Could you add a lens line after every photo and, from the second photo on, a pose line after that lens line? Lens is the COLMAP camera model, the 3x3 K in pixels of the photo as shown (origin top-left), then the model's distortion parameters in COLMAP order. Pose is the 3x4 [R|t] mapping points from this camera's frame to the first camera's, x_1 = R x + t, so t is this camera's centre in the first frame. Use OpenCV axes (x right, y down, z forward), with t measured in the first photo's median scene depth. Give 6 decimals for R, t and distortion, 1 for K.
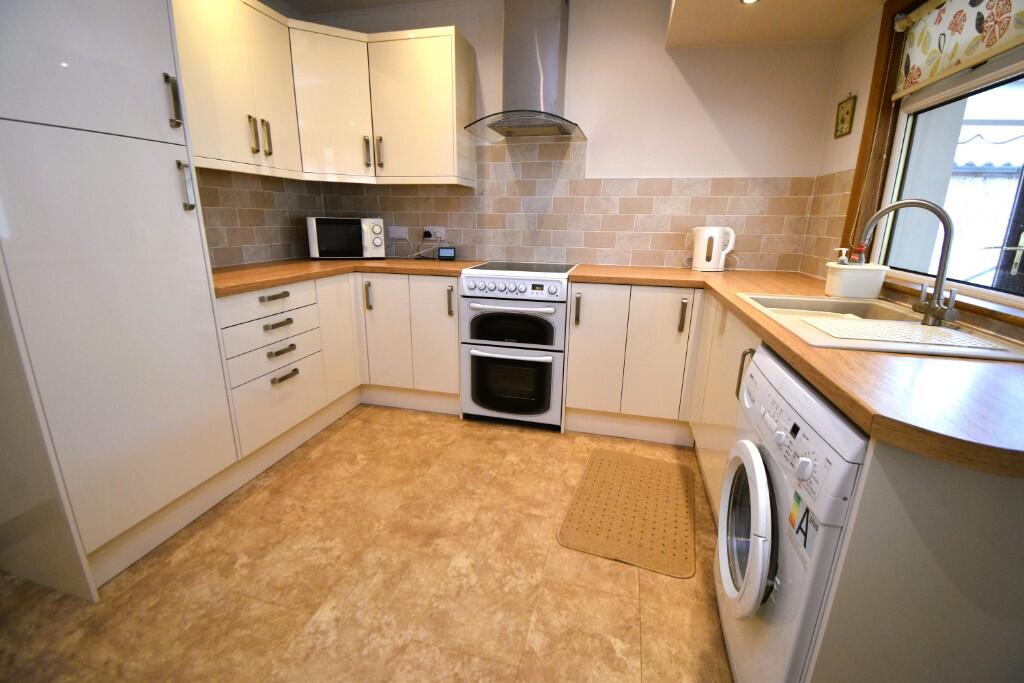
lens RADIAL K [[455.9, 0, 504.2], [0, 455.9, 342.8], [0, 0, 1]] dist [0.028548, -0.029201]
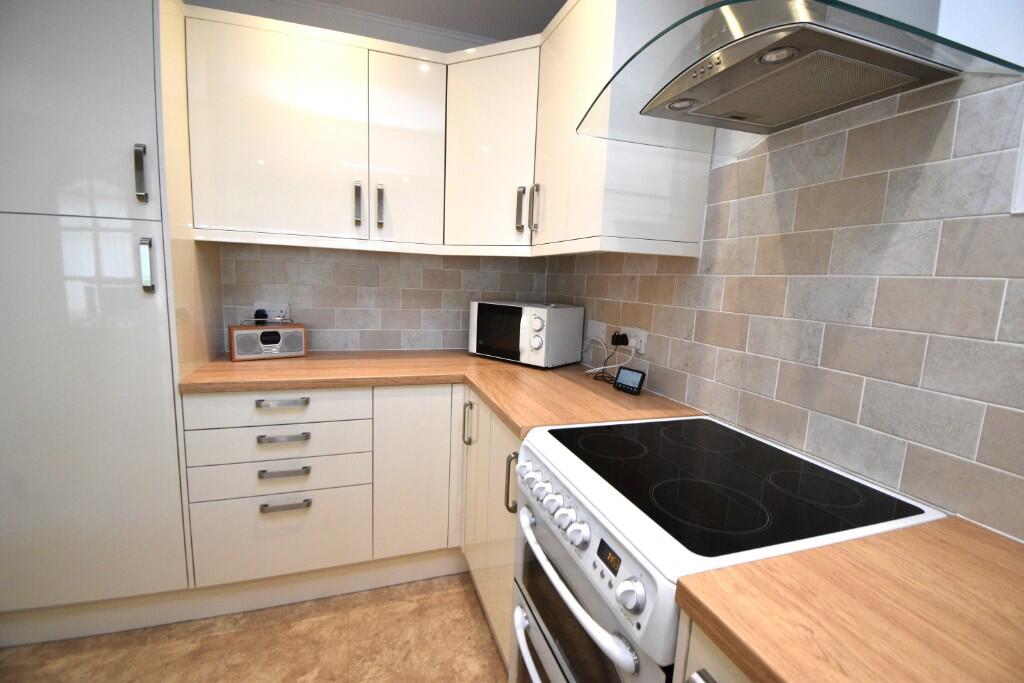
lens RADIAL K [[439.4, 0, 512.0], [0, 439.4, 341.5], [0, 0, 1]] dist [-0.000319, -0.018979]
pose [[0.554879, 0.126694, -0.822227, 0.221878], [-0.250861, 0.967813, -0.020166, -0.207936], [0.793208, 0.217454, 0.568802, 0.641666]]
